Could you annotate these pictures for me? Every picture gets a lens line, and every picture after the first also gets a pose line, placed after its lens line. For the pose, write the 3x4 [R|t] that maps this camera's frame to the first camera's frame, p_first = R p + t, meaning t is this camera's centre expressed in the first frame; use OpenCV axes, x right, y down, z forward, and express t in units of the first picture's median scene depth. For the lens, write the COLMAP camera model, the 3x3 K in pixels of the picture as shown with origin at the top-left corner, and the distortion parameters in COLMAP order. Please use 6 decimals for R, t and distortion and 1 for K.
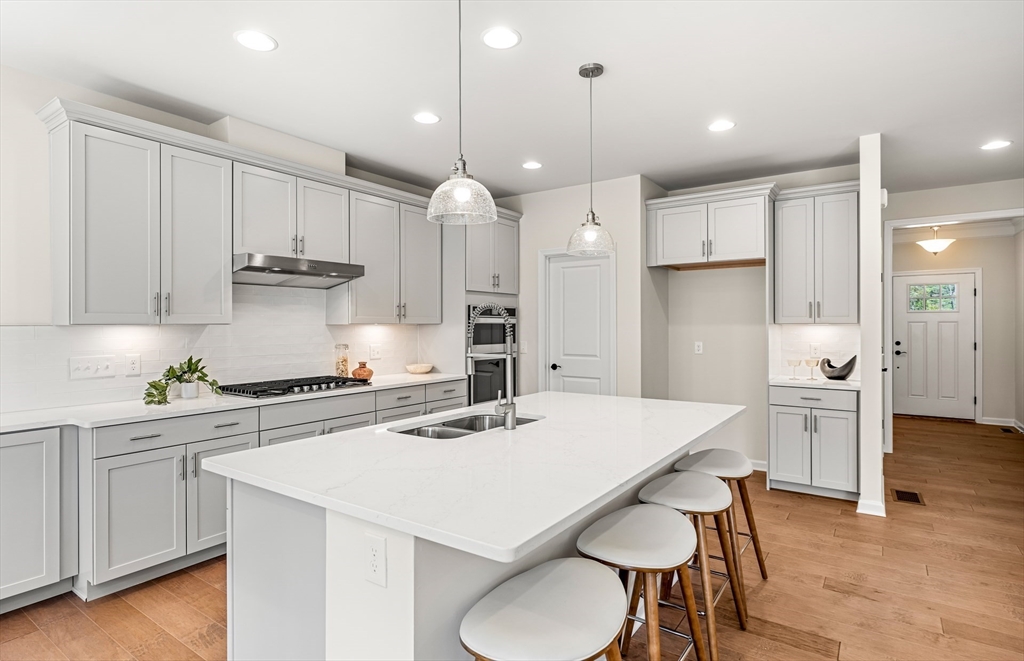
lens RADIAL K [[524.8, 0, 507.6], [0, 524.8, 327.9], [0, 0, 1]] dist [-0.005493, 0.000493]
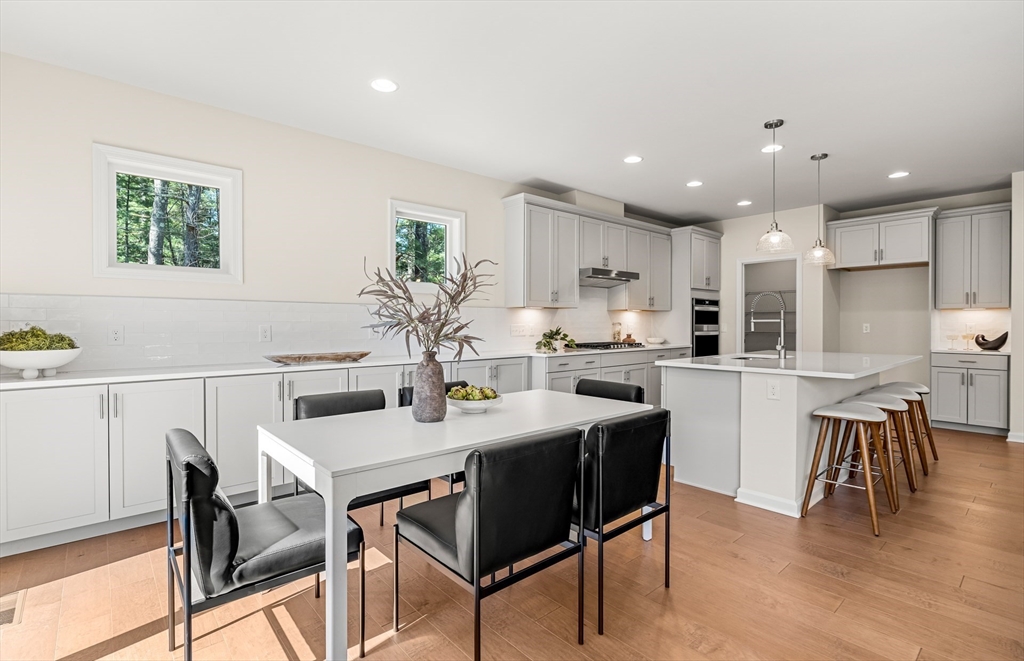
lens RADIAL K [[471.0, 0, 518.7], [0, 471.0, 327.6], [0, 0, 1]] dist [0.003457, -0.000073]
pose [[0.975357, 0.004554, -0.220586, -0.292873], [-0.003485, 0.999980, 0.005234, 0.039685], [0.220606, -0.004336, 0.975353, -0.464231]]
